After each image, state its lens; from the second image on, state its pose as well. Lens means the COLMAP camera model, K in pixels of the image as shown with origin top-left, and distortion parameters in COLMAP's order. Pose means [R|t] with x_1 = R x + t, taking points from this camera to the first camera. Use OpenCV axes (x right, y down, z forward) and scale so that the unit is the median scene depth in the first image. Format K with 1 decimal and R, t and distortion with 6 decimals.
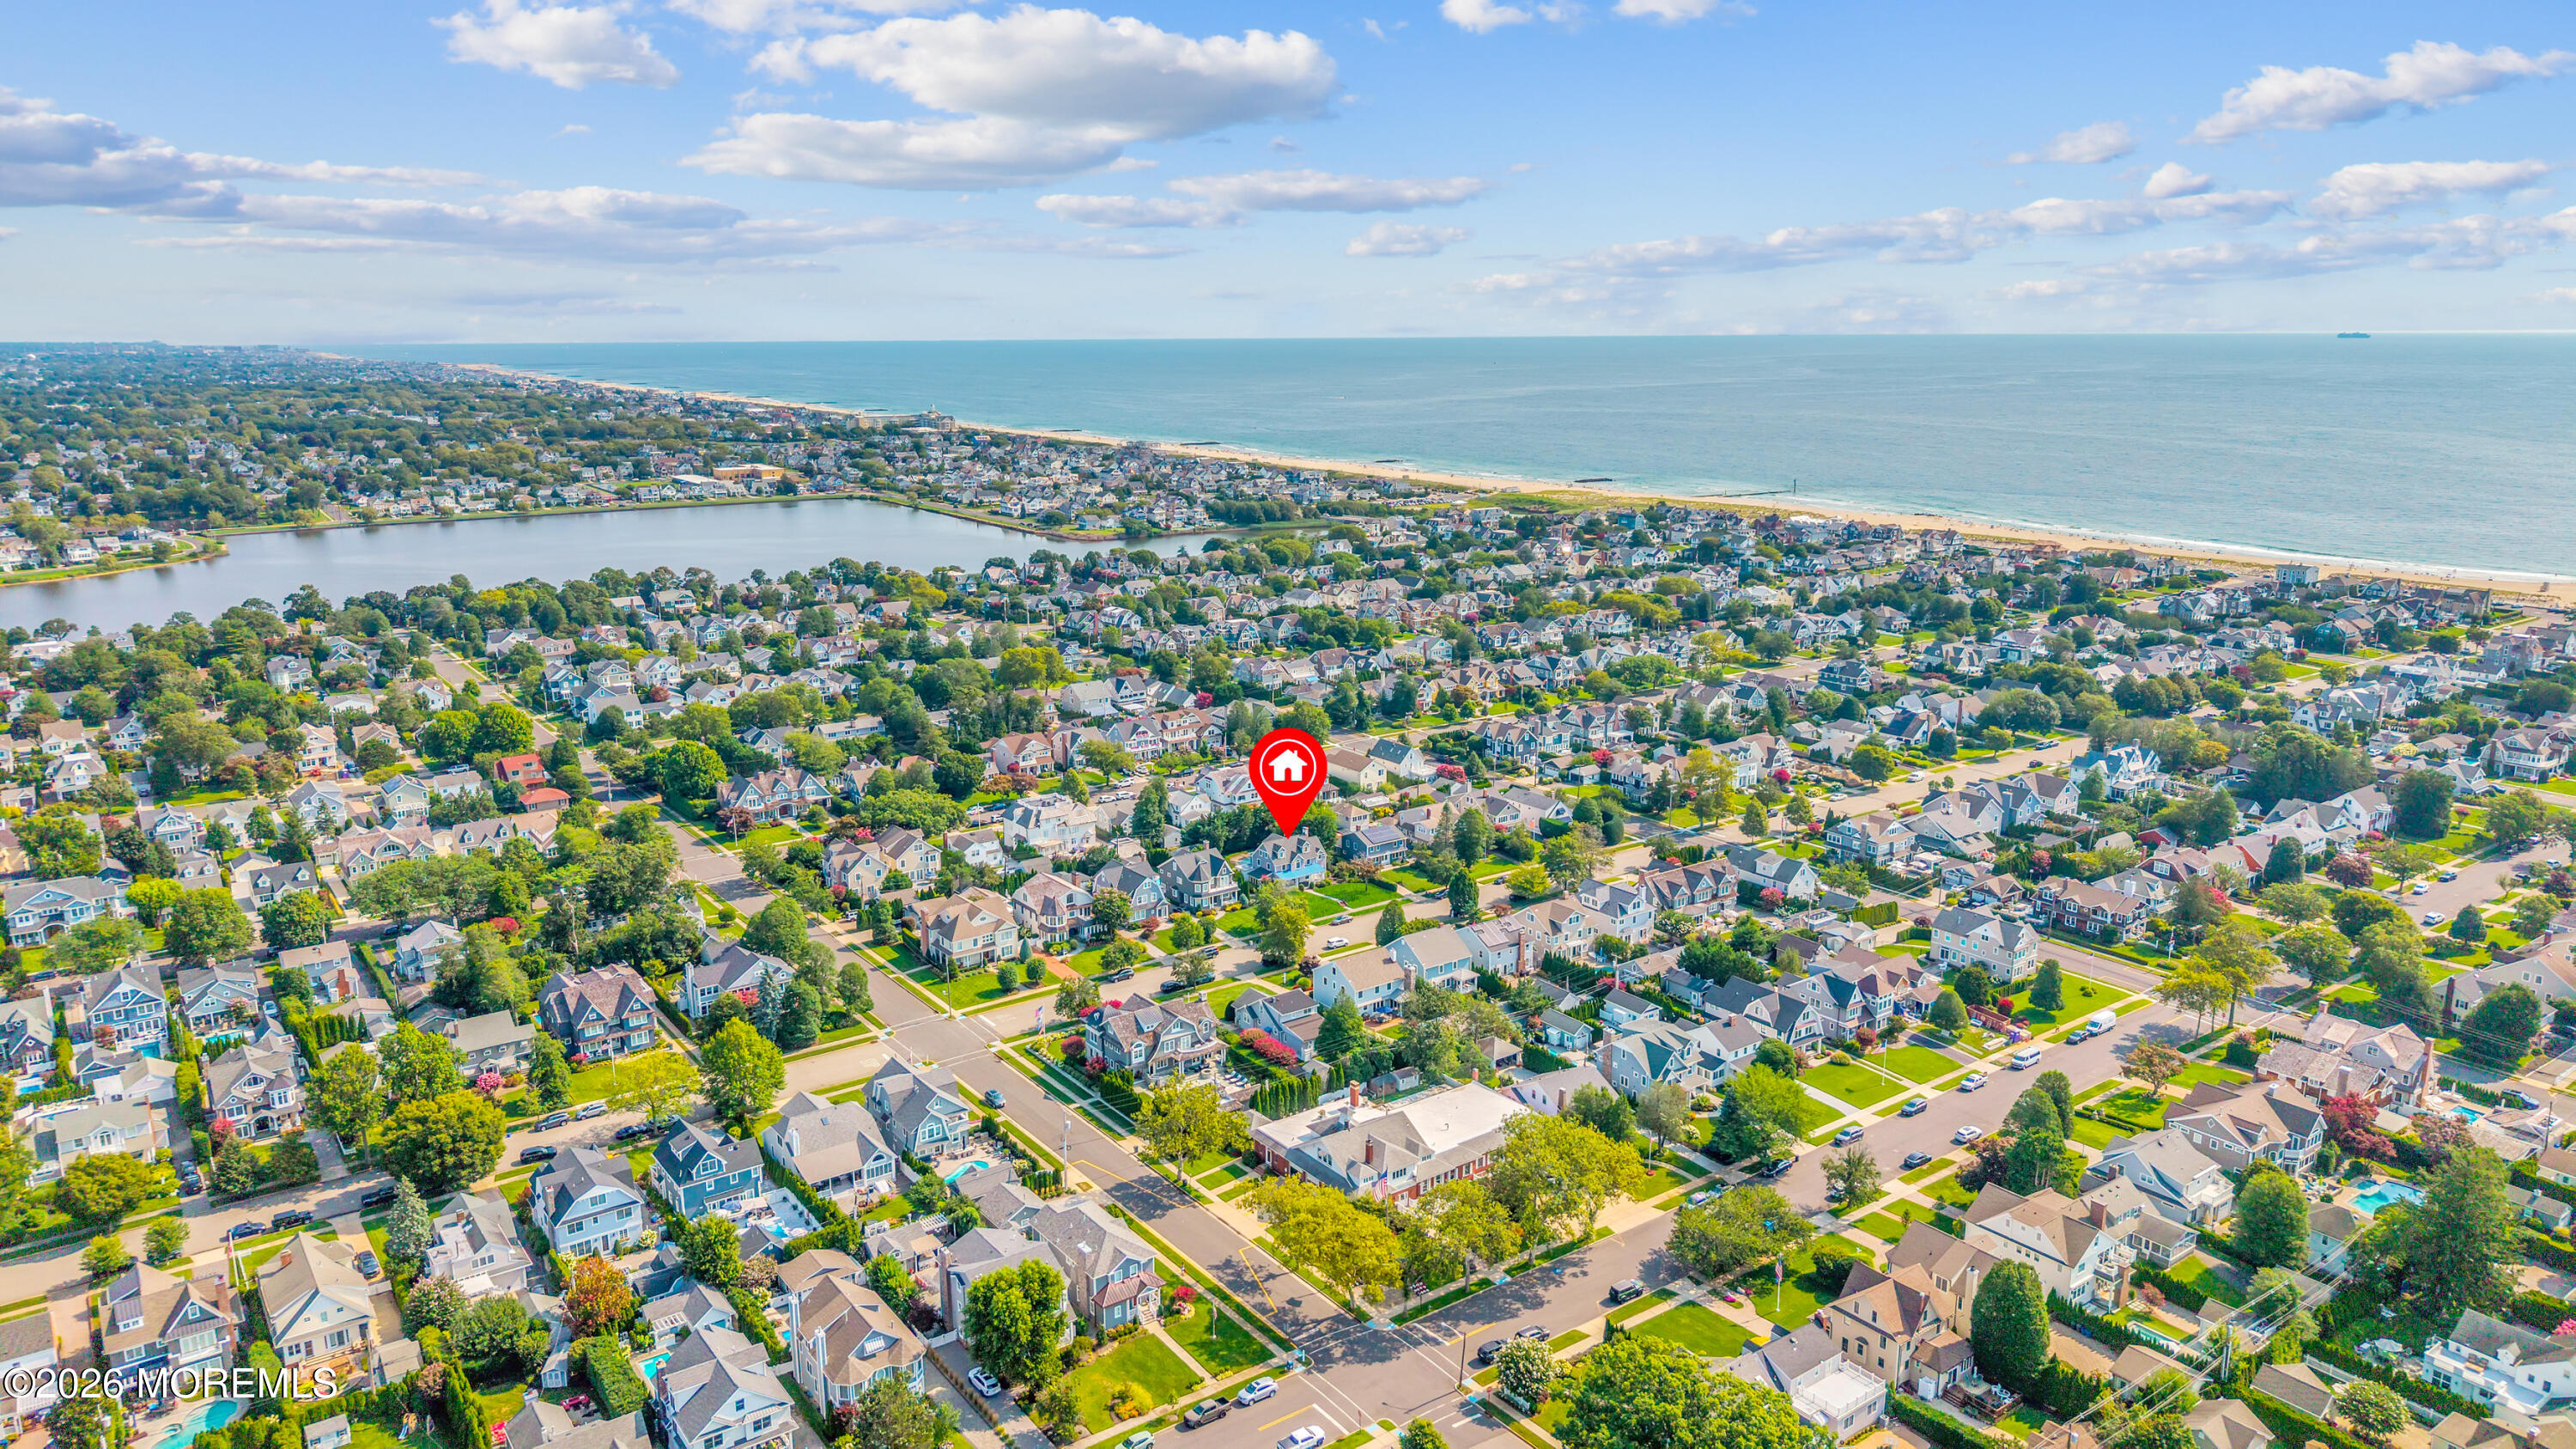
lens RADIAL K [[1624.6, 0, 1288.0], [0, 1624.6, 724.5], [0, 0, 1]] dist [0.070043, -0.000654]
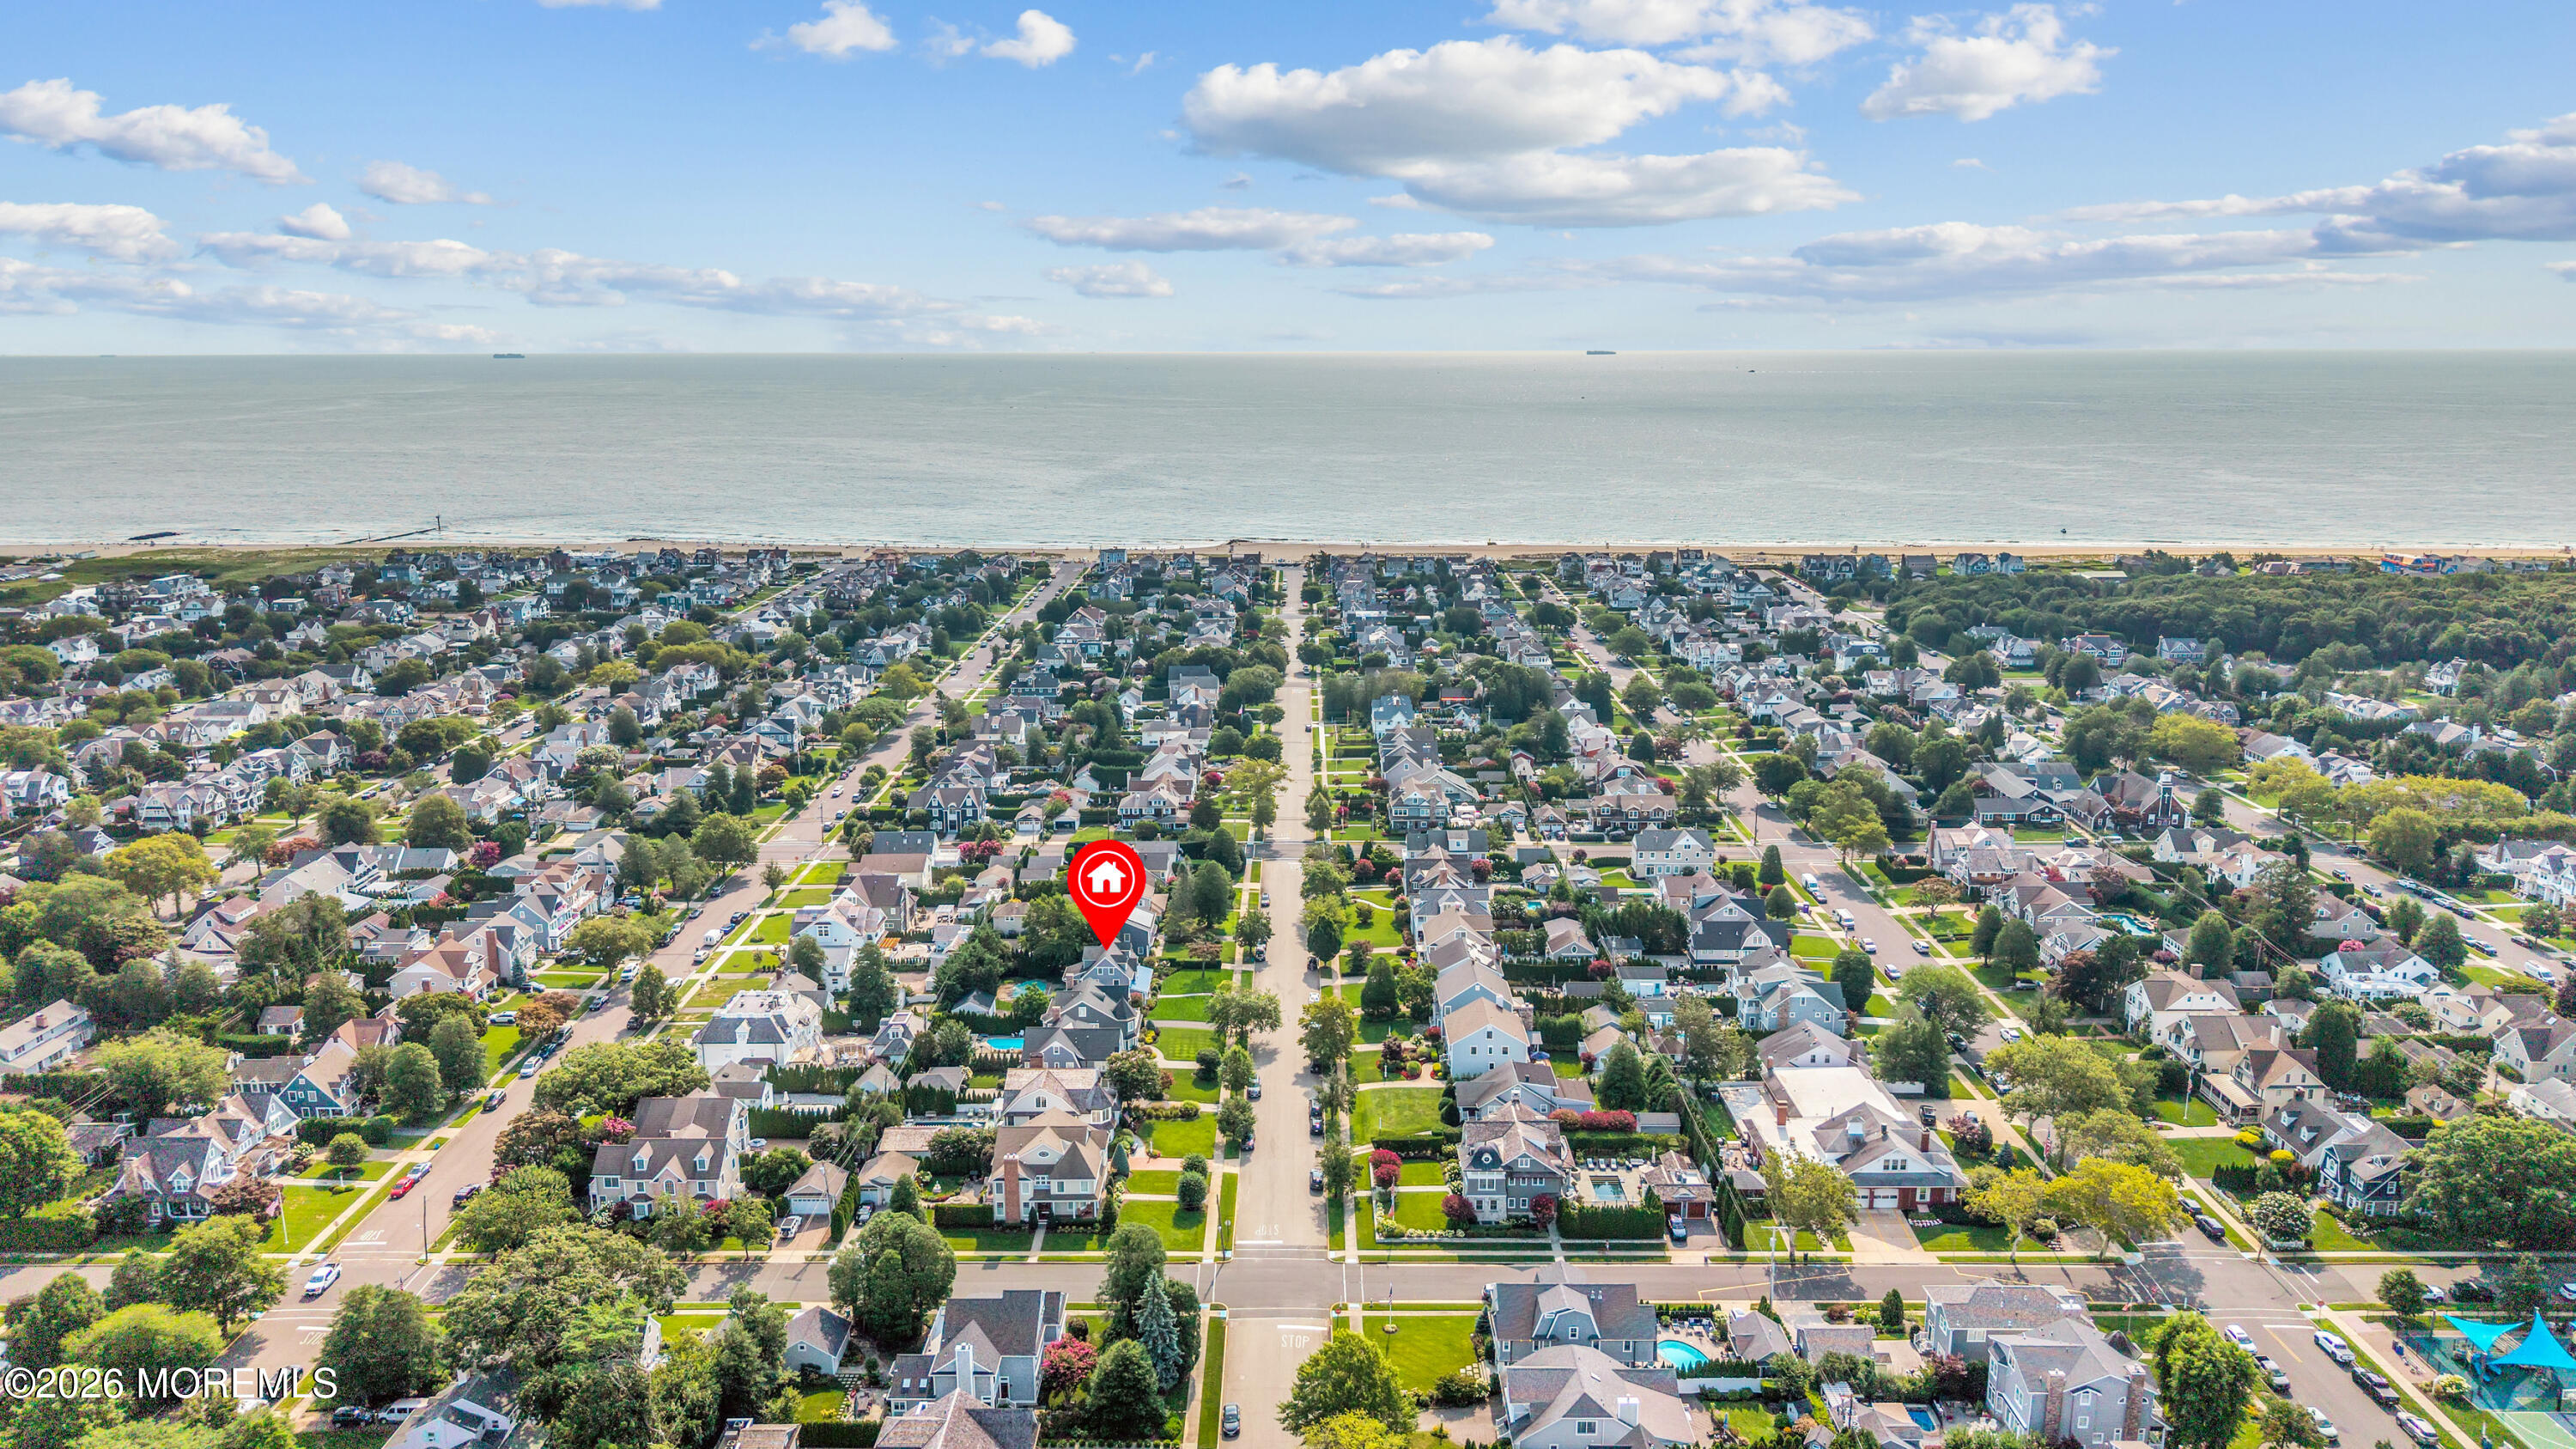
lens RADIAL K [[1624.6, 0, 1288.0], [0, 1624.6, 724.5], [0, 0, 1]] dist [0.070043, -0.000654]
pose [[0.579730, -0.167802, 0.797343, -0.564839], [0.177840, 0.981030, 0.077155, -0.085838], [-0.795164, 0.097071, 0.598574, 0.391507]]
